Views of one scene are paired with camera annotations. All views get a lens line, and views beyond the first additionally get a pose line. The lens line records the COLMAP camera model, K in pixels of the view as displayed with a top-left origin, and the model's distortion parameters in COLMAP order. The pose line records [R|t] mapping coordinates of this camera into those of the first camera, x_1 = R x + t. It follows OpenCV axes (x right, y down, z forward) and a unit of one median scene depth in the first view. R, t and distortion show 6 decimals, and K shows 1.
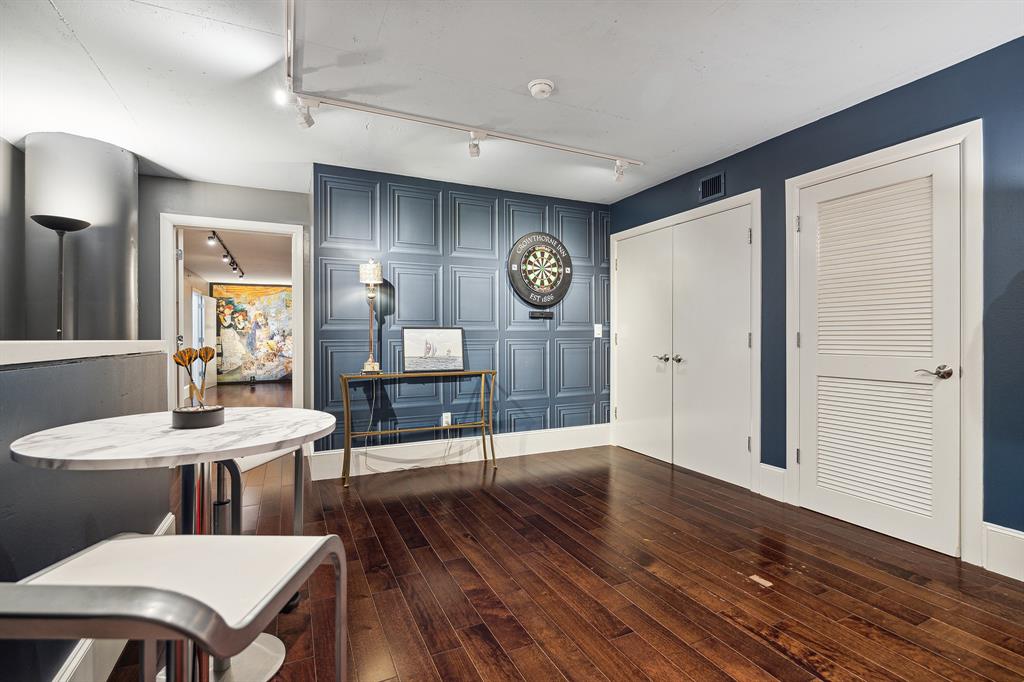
lens RADIAL K [[489.4, 0, 535.2], [0, 489.4, 338.5], [0, 0, 1]] dist [-0.002312, -0.000199]
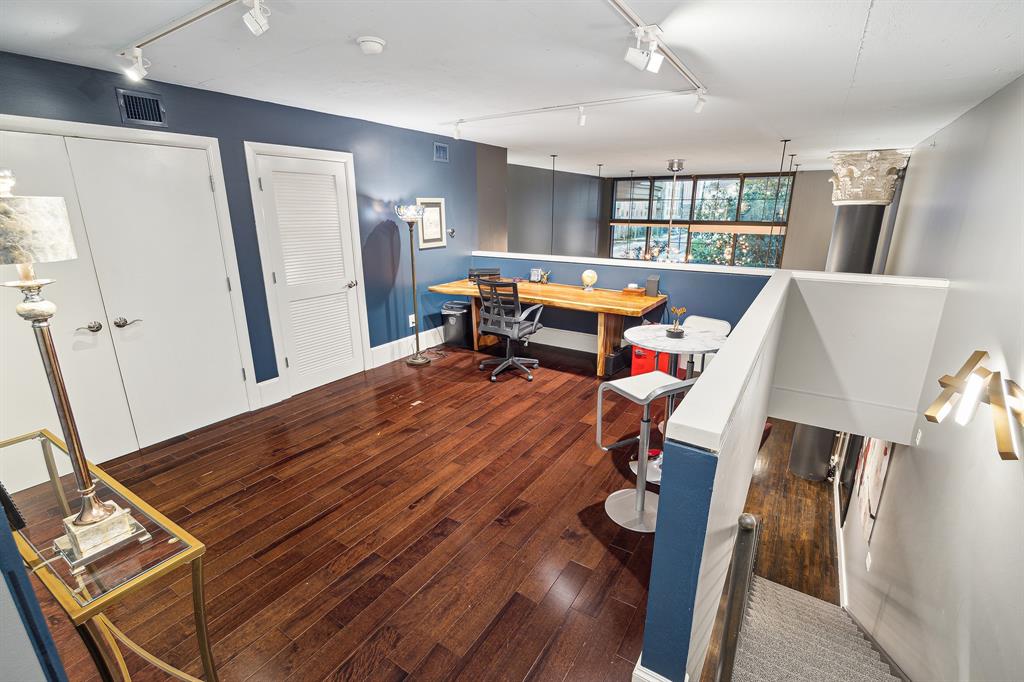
lens RADIAL K [[460.2, 0, 516.4], [0, 460.2, 332.0], [0, 0, 1]] dist [-0.001060, 0.000062]
pose [[-0.509355, -0.221771, 0.831490, -0.817898], [0.002222, 0.965881, 0.258976, -0.168907], [-0.860554, 0.133758, -0.491484, 1.042137]]
